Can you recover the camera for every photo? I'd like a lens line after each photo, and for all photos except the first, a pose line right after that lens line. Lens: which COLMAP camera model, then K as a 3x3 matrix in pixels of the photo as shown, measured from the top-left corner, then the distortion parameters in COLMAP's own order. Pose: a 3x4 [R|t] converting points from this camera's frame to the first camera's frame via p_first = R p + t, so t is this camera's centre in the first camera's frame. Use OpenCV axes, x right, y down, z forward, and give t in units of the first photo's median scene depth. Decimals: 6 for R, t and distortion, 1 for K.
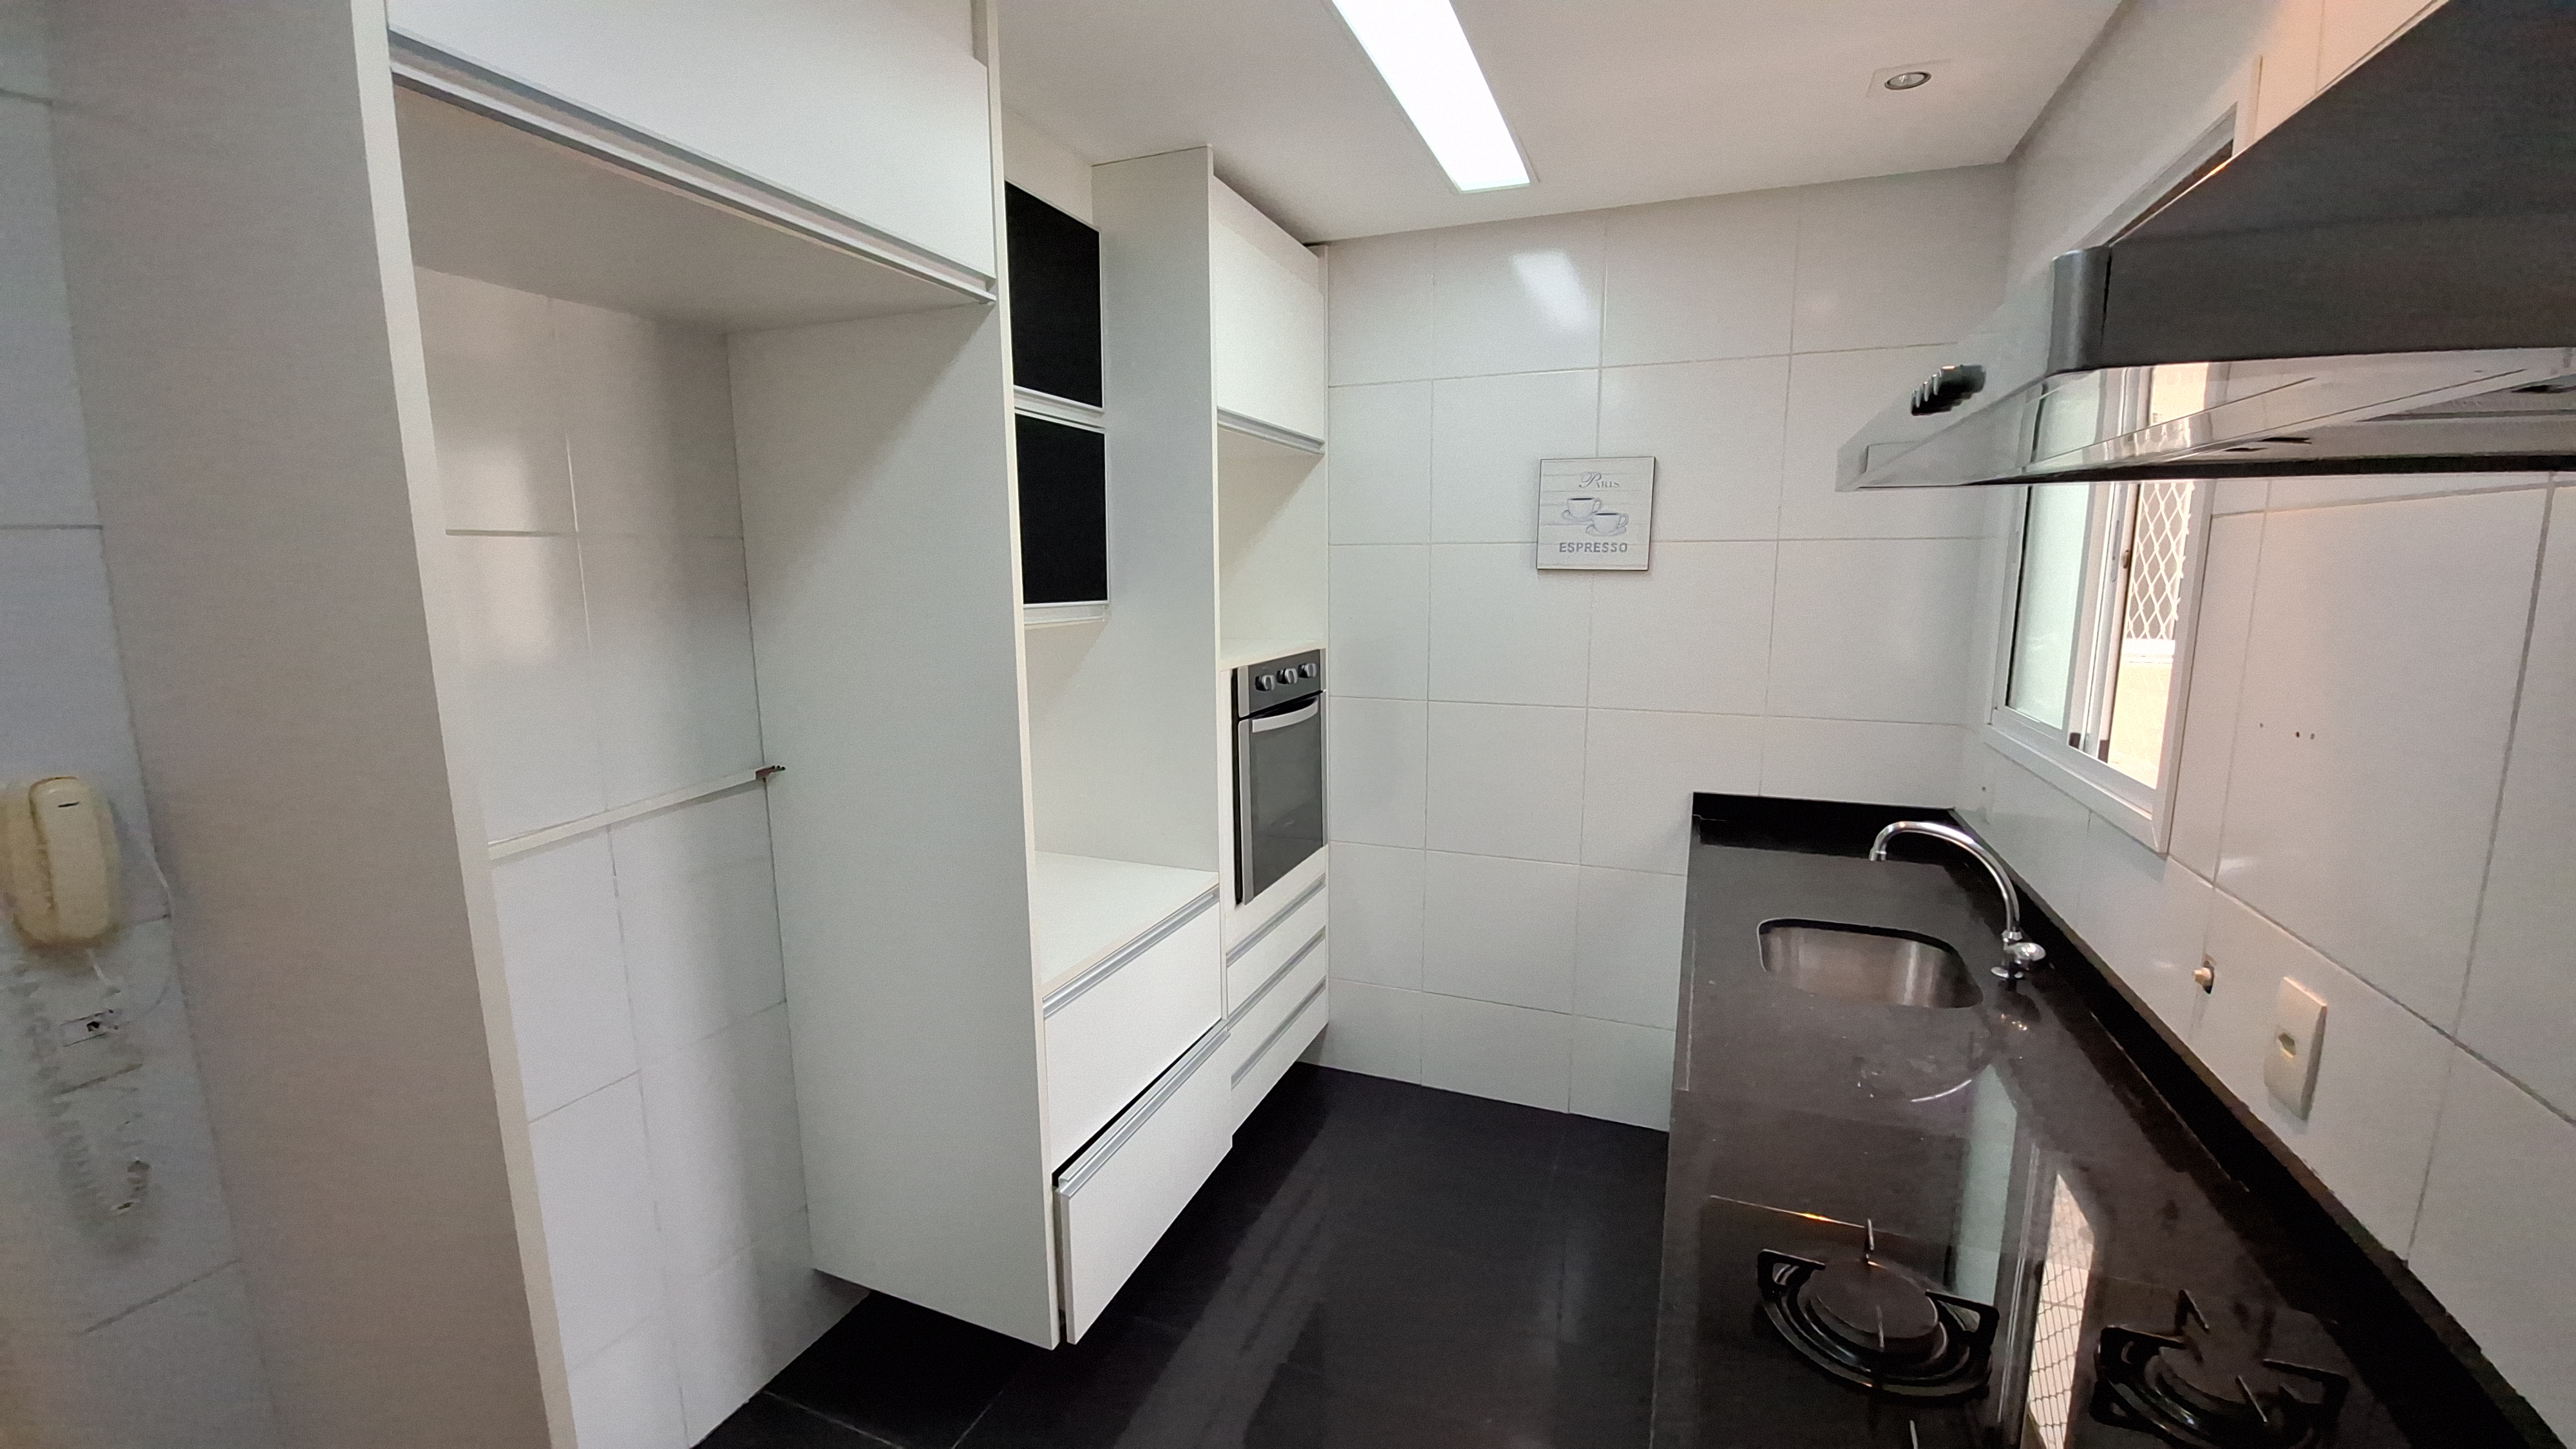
lens RADIAL K [[1020.0, 0, 1287.3], [0, 1020.0, 725.0], [0, 0, 1]] dist [-0.000319, 0.000138]
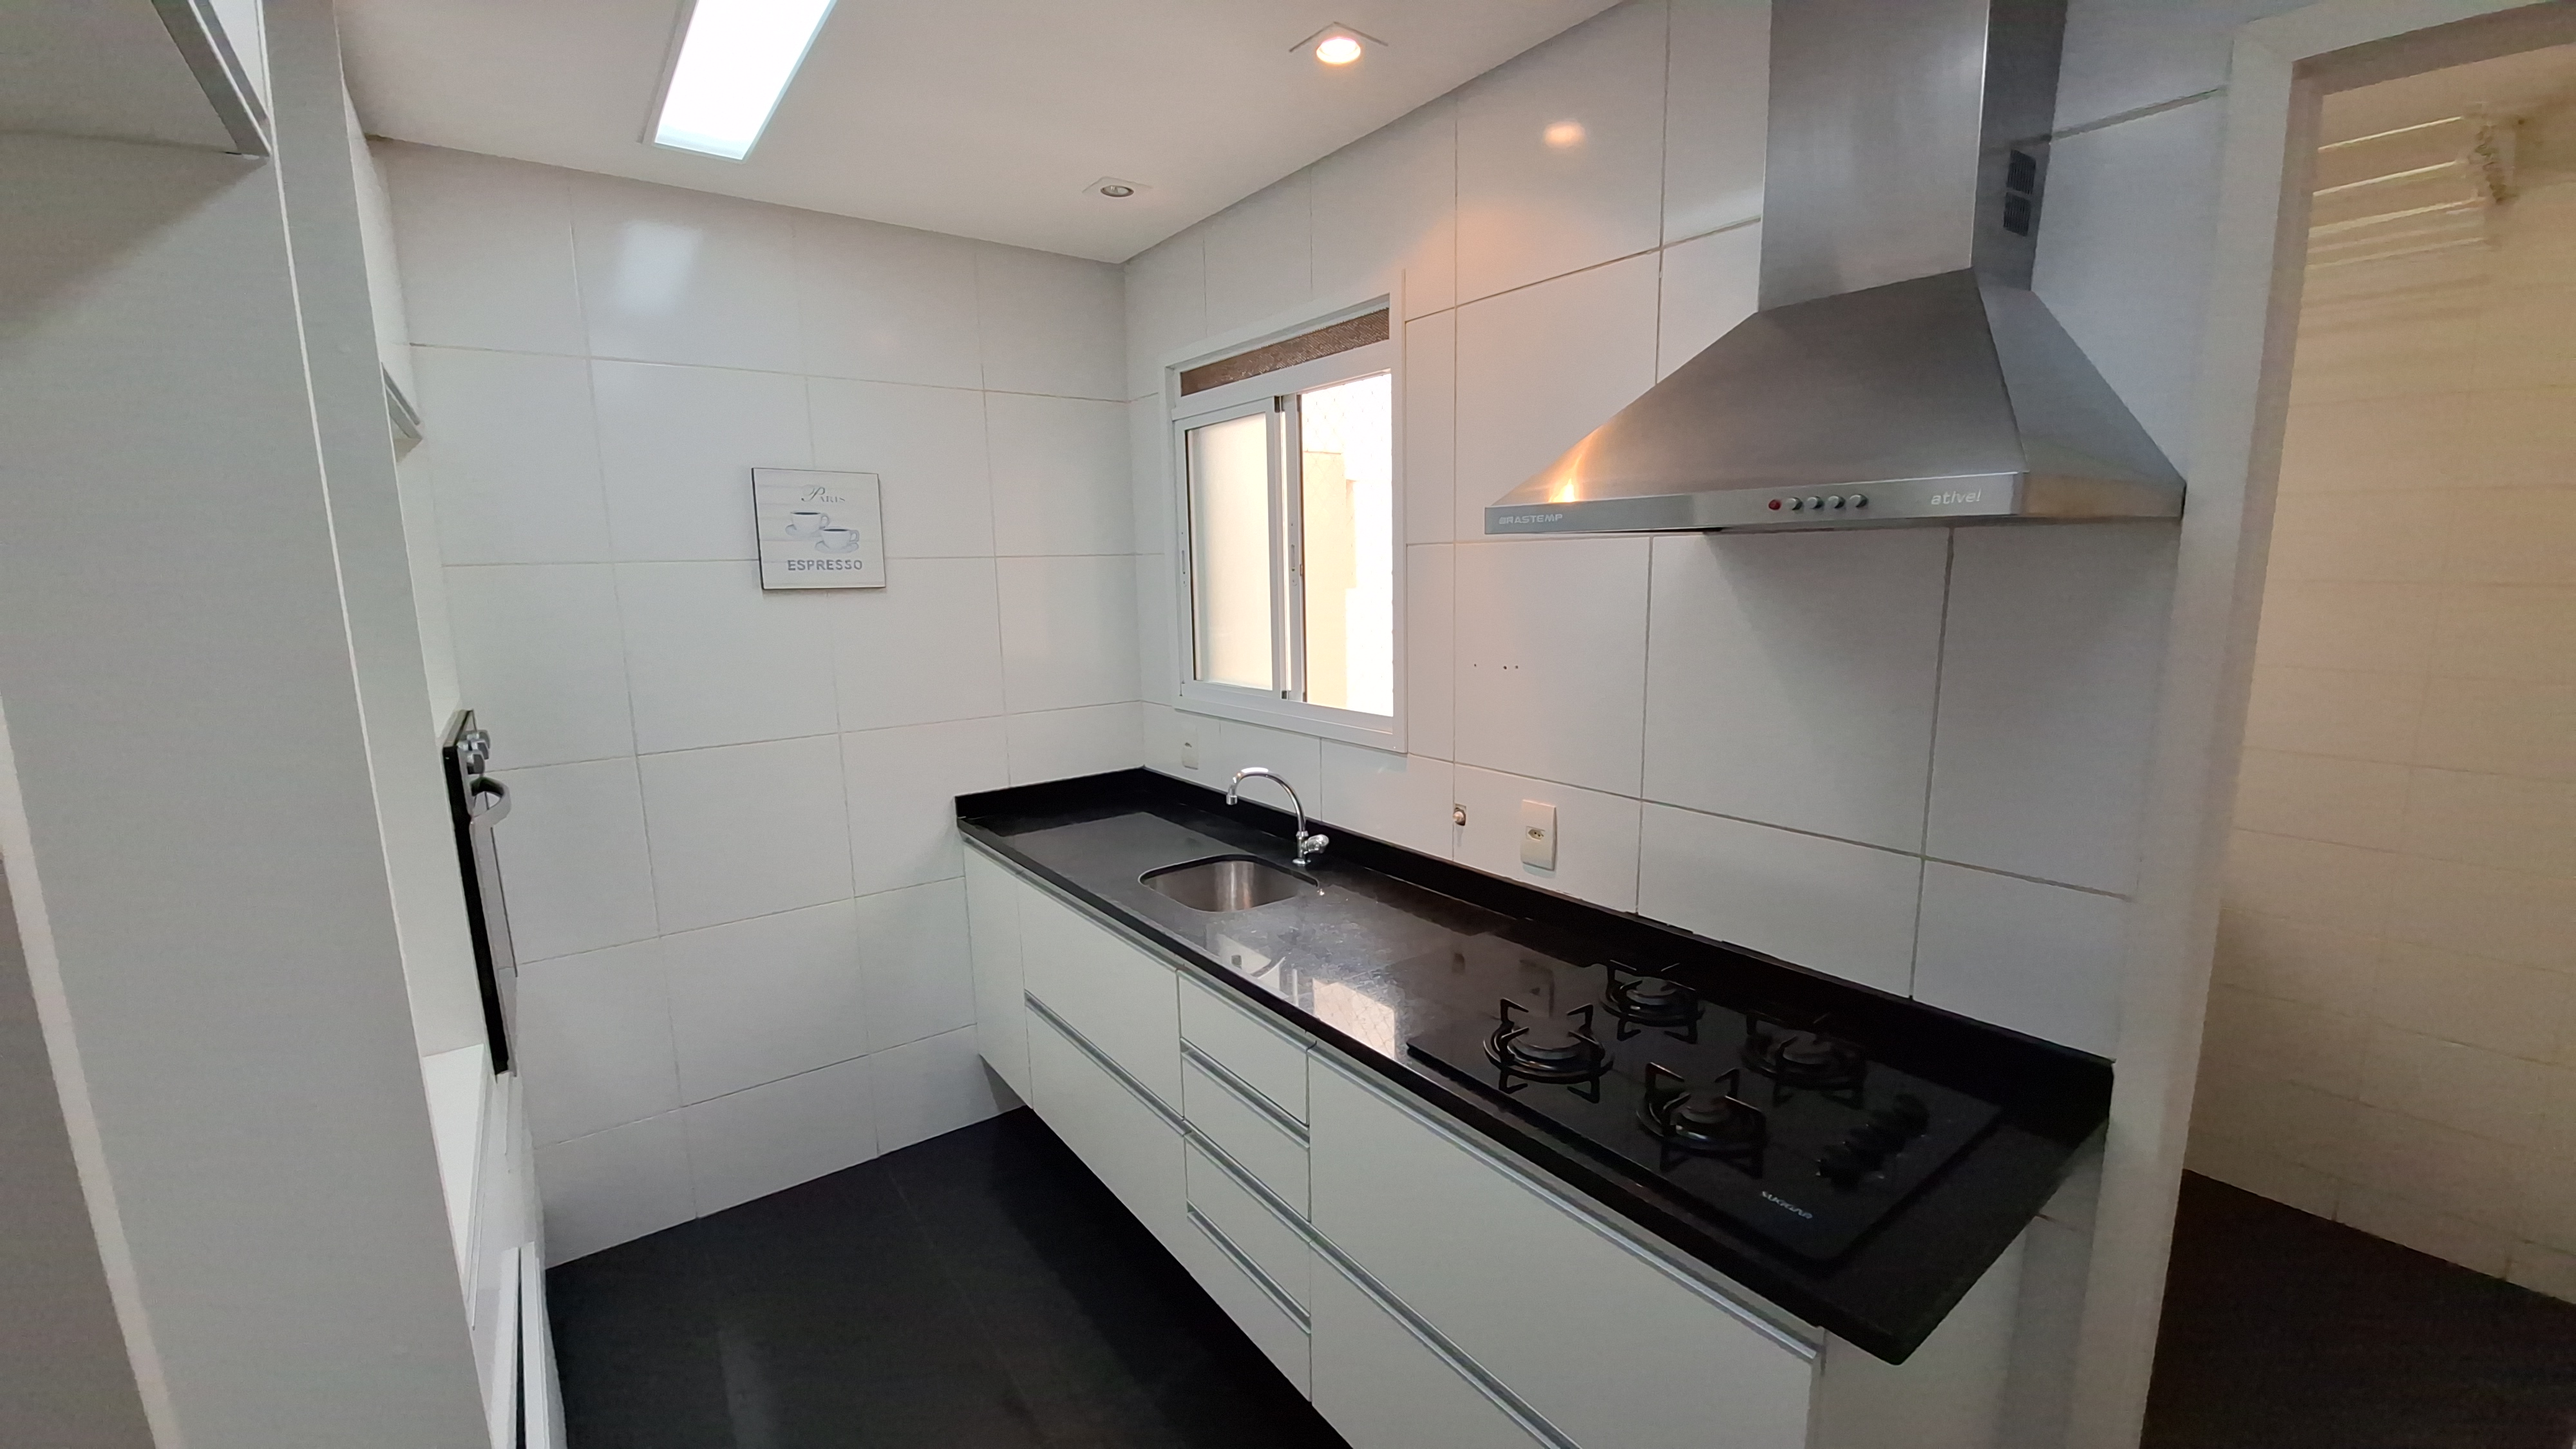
lens RADIAL K [[1020.0, 0, 1286.1], [0, 1020.0, 727.8], [0, 0, 1]] dist [-0.000319, 0.000138]
pose [[0.517024, -0.144200, 0.843737, -0.307931], [0.150017, 0.985716, 0.076537, -0.033900], [-0.842722, 0.087003, 0.531272, 0.152313]]
